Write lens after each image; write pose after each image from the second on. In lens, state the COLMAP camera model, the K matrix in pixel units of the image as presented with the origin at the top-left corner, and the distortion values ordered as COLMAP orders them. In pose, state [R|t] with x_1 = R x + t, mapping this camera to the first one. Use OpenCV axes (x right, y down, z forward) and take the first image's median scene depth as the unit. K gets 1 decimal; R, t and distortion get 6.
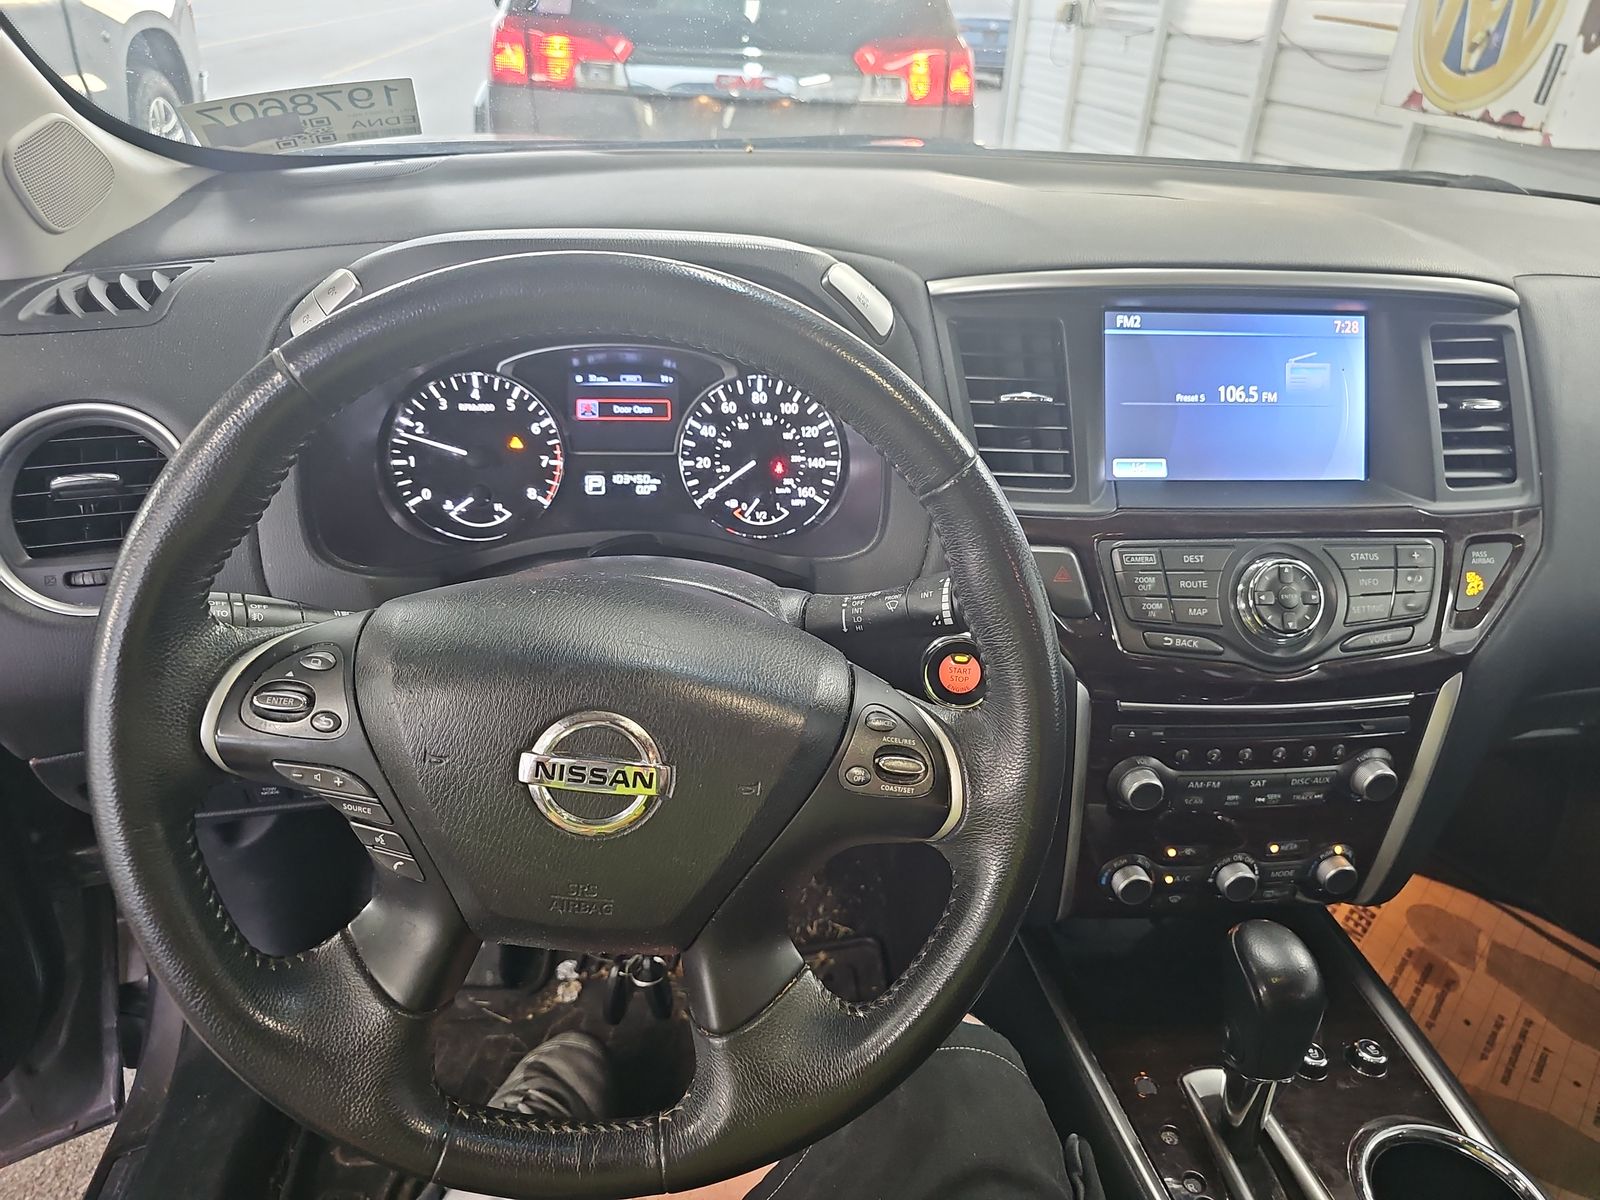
lens RADIAL K [[1081.2, 0, 791.9], [0, 1081.2, 609.5], [0, 0, 1]] dist [0.009692, -0.024229]
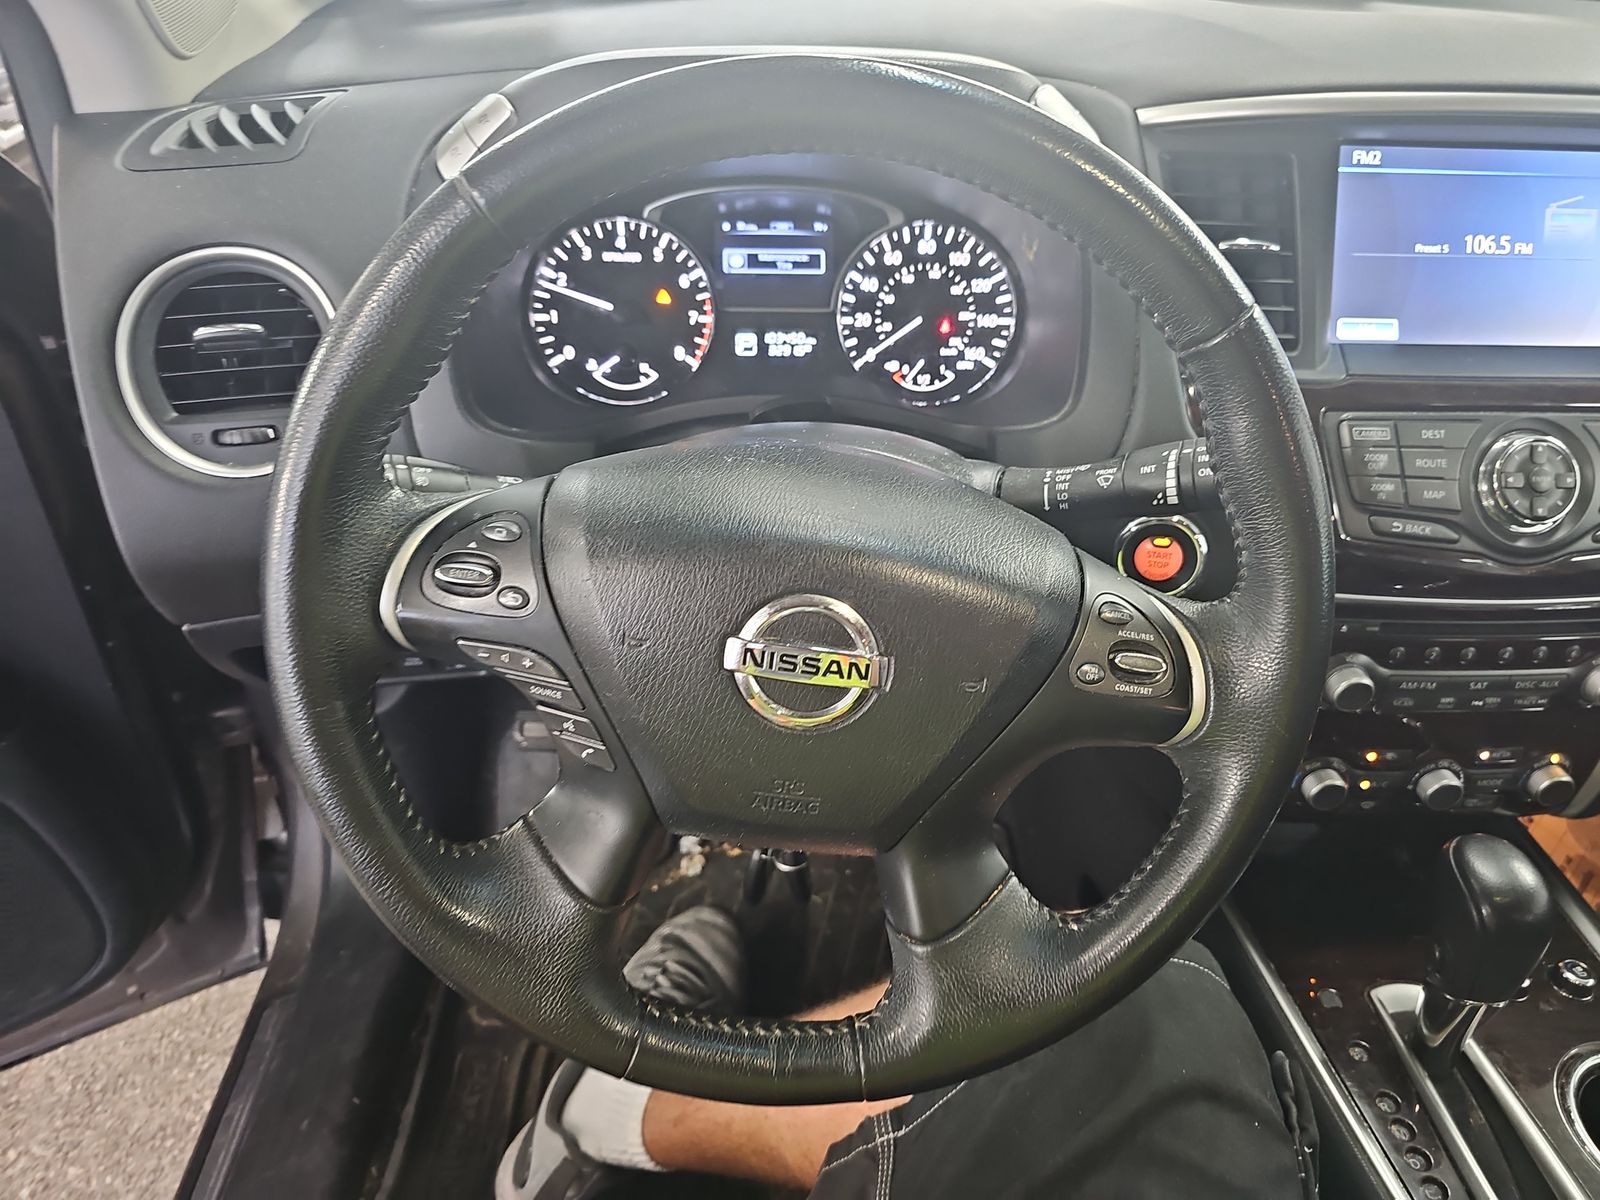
lens RADIAL K [[1081.2, 0, 793.5], [0, 1081.2, 602.8], [0, 0, 1]] dist [0.009692, -0.024229]
pose [[0.997228, 0.025550, -0.069880, -0.087411], [-0.017687, 0.993673, 0.110911, 0.001607], [0.072272, -0.109367, 0.991371, 0.074489]]
